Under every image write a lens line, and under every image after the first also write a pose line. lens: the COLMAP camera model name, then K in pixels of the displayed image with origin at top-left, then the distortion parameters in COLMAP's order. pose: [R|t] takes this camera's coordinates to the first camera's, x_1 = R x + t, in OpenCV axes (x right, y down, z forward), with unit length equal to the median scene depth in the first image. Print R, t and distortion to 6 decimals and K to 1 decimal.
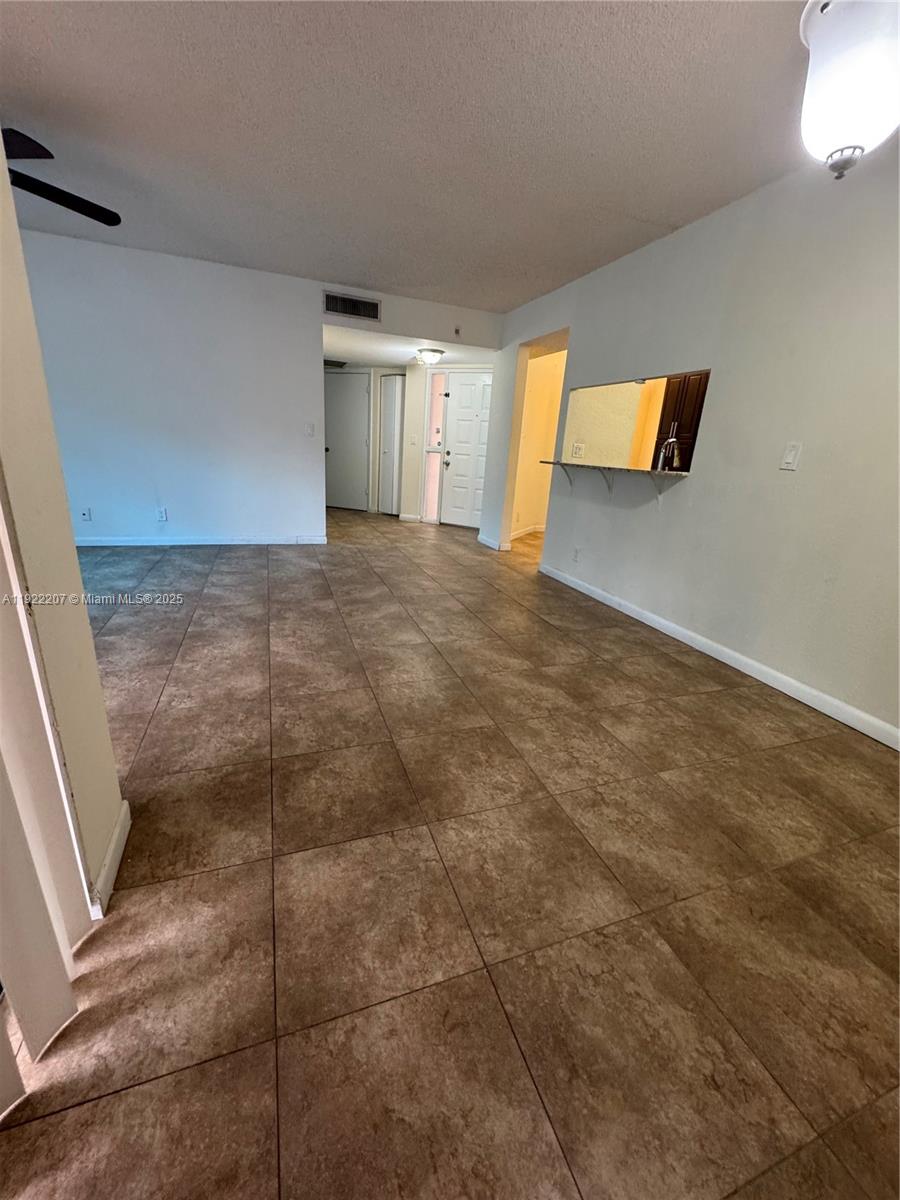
lens RADIAL K [[479.4, 0, 442.1], [0, 479.4, 598.8], [0, 0, 1]] dist [-0.004184, 0.000308]
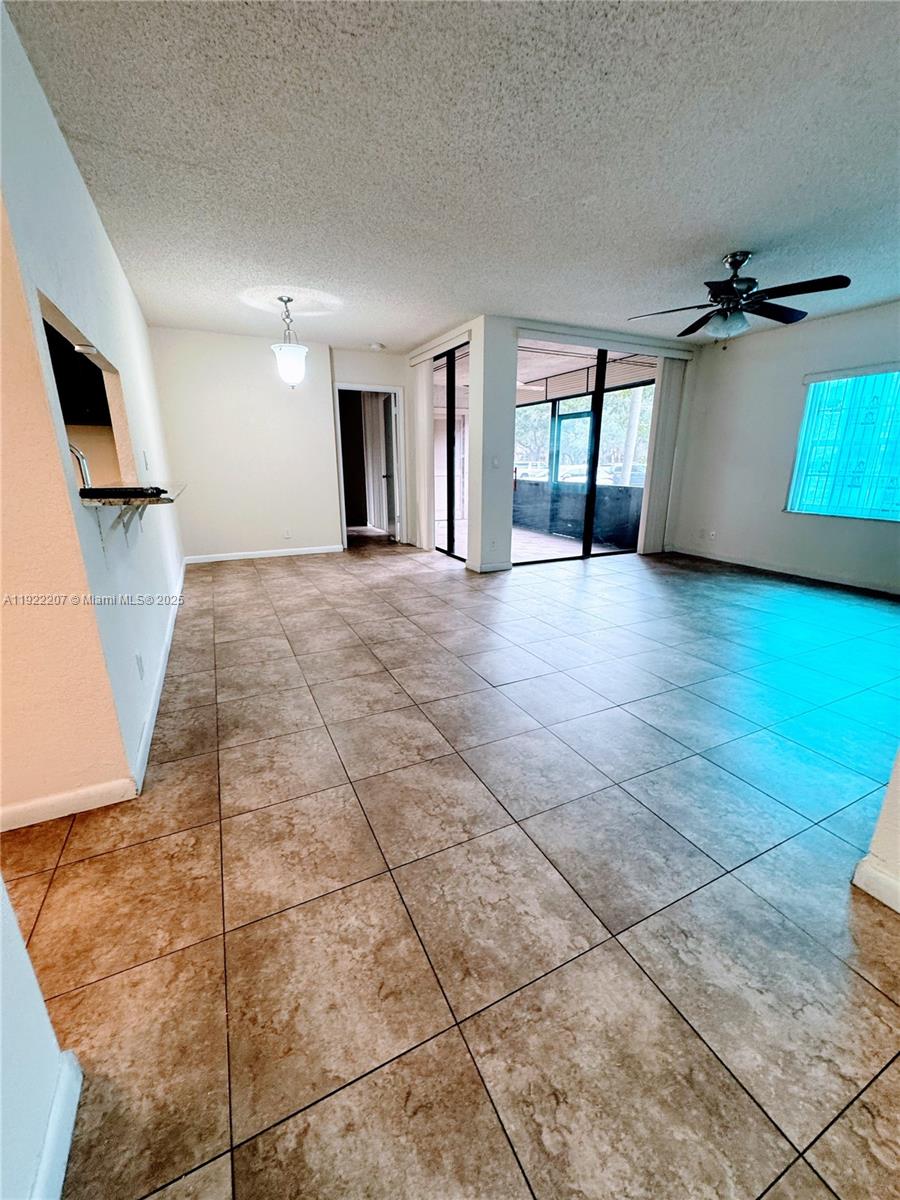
lens RADIAL K [[479.4, 0, 452.4], [0, 479.4, 599.2], [0, 0, 1]] dist [-0.004184, 0.000308]
pose [[-0.990780, -0.029536, -0.132218, 0.023902], [-0.097863, 0.830920, 0.547718, -0.654618], [0.093685, 0.555608, -0.826149, 1.986021]]
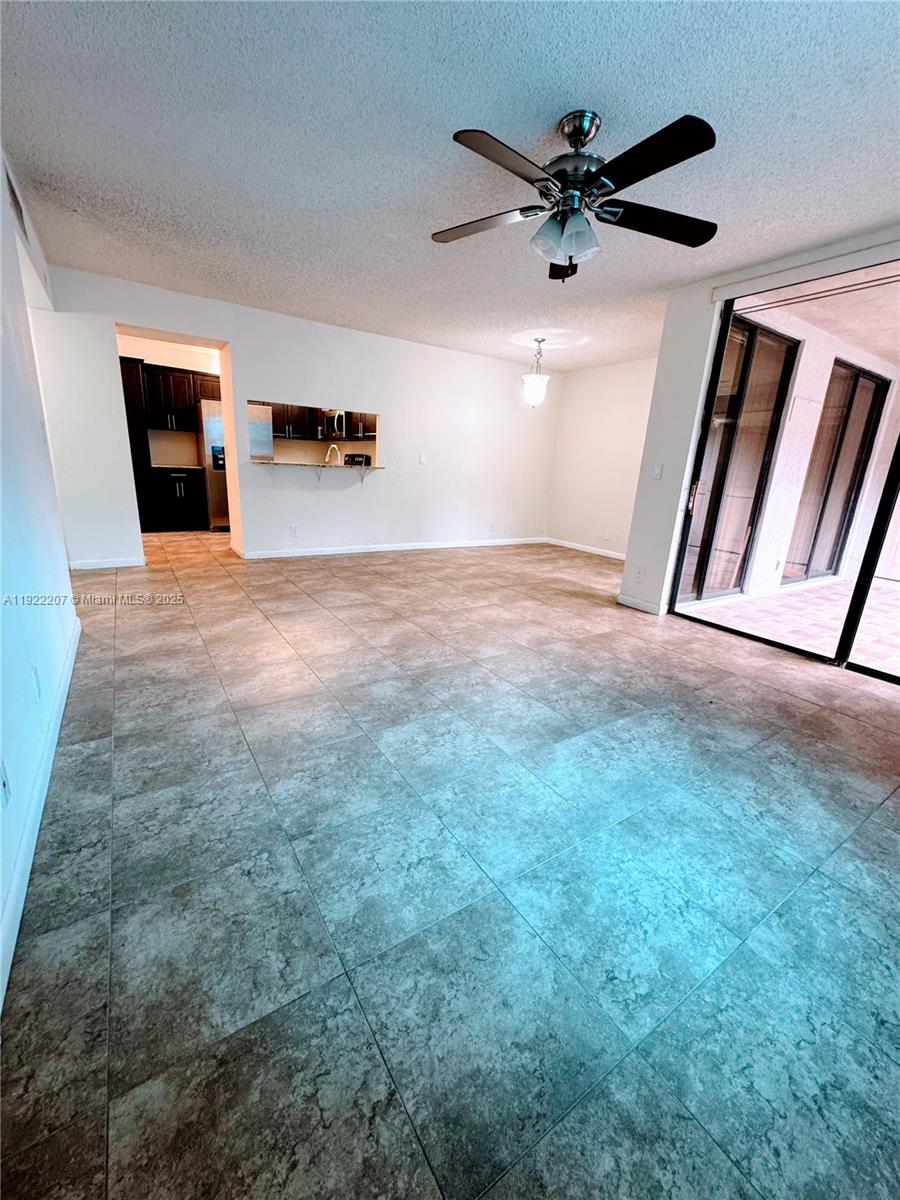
lens RADIAL K [[479.4, 0, 450.5], [0, 479.4, 600.1], [0, 0, 1]] dist [-0.004184, 0.000308]
pose [[-0.235643, -0.336957, 0.911555, -1.534992], [0.229257, 0.892223, 0.389076, -0.477109], [-0.944412, 0.300663, -0.132996, 1.158479]]
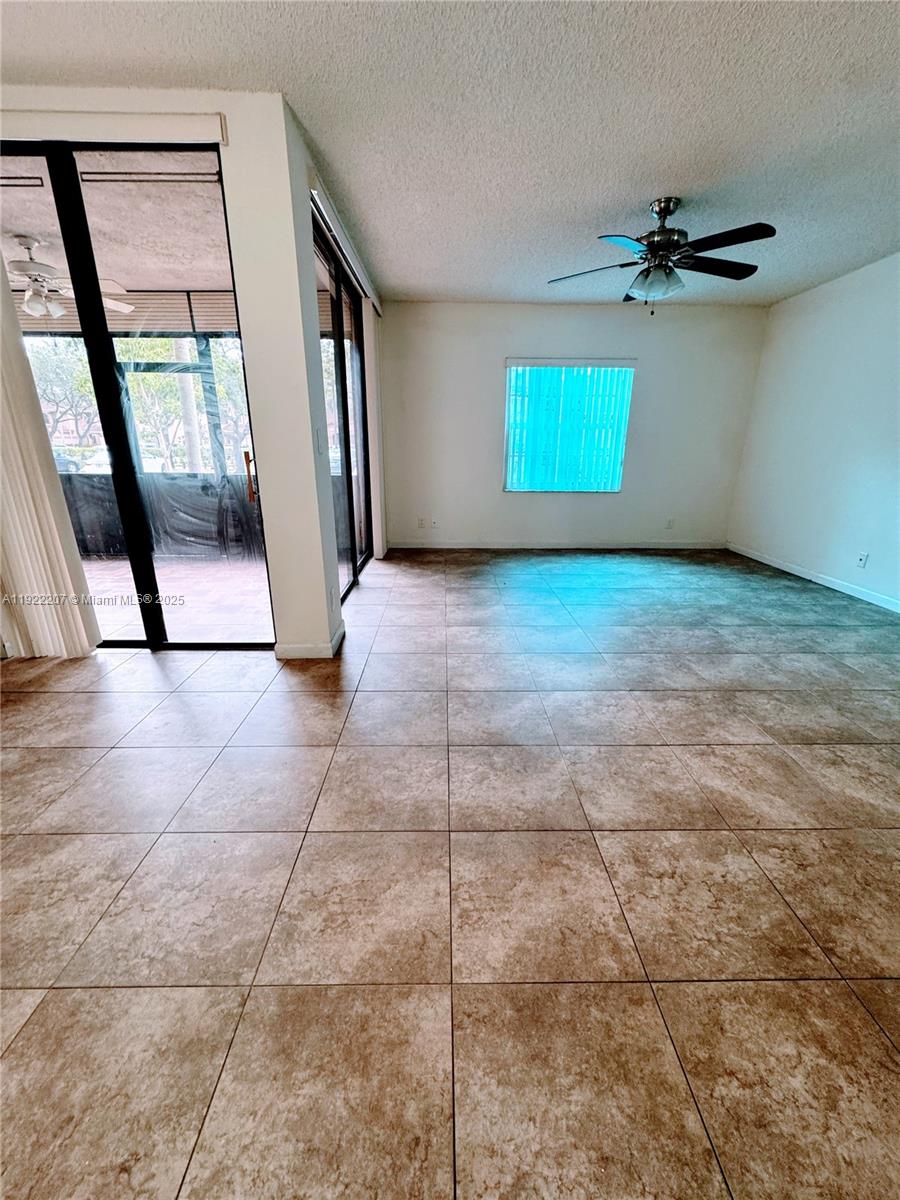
lens RADIAL K [[479.4, 0, 454.1], [0, 479.4, 598.2], [0, 0, 1]] dist [-0.004184, 0.000308]
pose [[-0.314885, 0.228277, -0.921269, 0.436692], [-0.314892, 0.890543, 0.328292, -0.253071], [0.895372, 0.393475, -0.208536, 0.834068]]
